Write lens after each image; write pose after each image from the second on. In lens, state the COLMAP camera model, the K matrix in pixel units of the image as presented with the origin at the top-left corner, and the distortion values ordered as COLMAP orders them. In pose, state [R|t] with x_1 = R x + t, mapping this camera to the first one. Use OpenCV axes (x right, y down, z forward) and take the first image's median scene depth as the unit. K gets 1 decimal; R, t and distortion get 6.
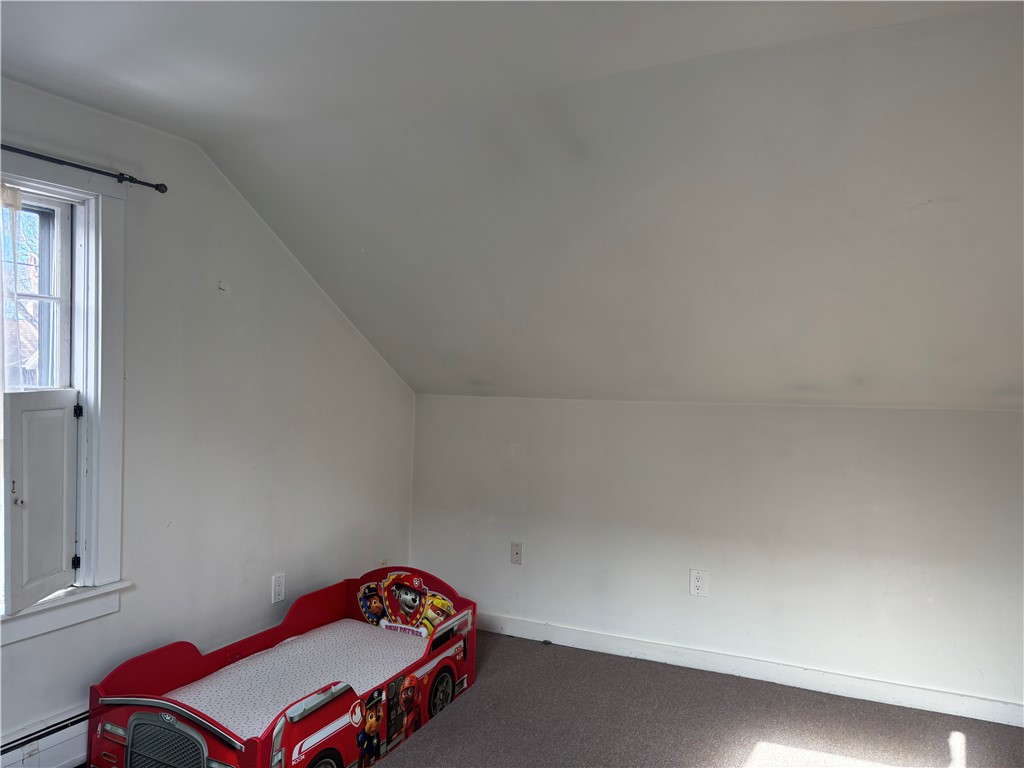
lens RADIAL K [[774.5, 0, 512.0], [0, 774.5, 384.0], [0, 0, 1]] dist [0.042379, -0.002117]
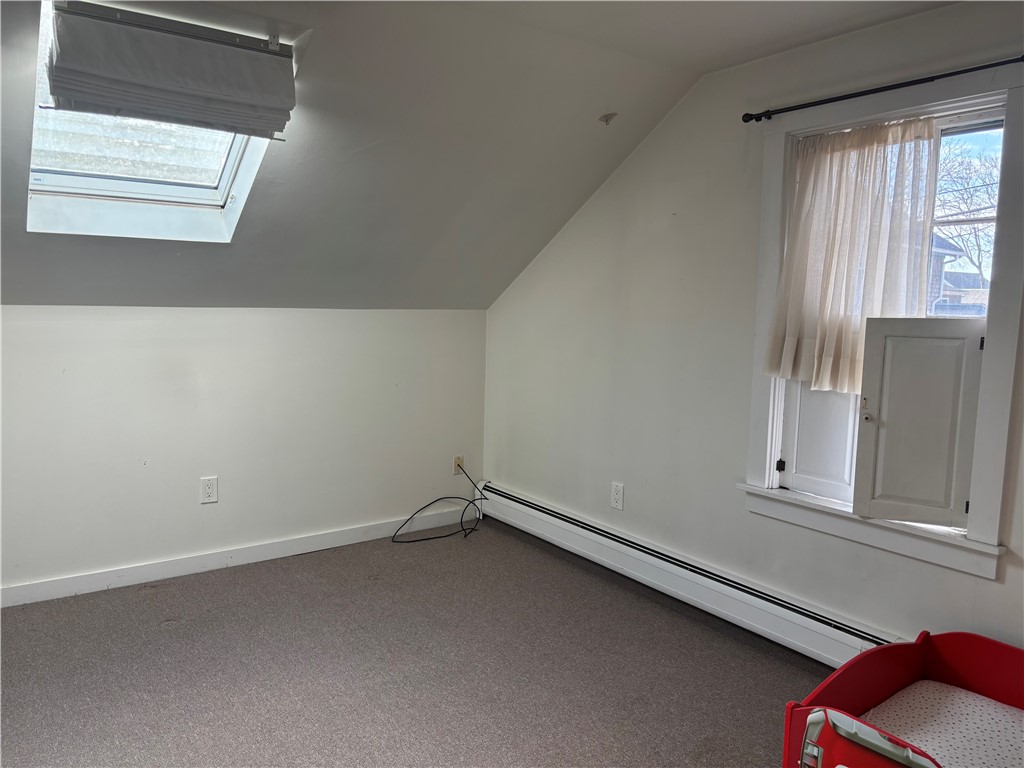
lens RADIAL K [[774.5, 0, 512.0], [0, 774.5, 384.0], [0, 0, 1]] dist [0.042379, -0.002117]
pose [[-0.451972, 0.075999, -0.888789, 0.534205], [-0.026574, 0.994775, 0.098575, 0.006818], [0.891636, 0.068171, -0.447591, 0.991816]]
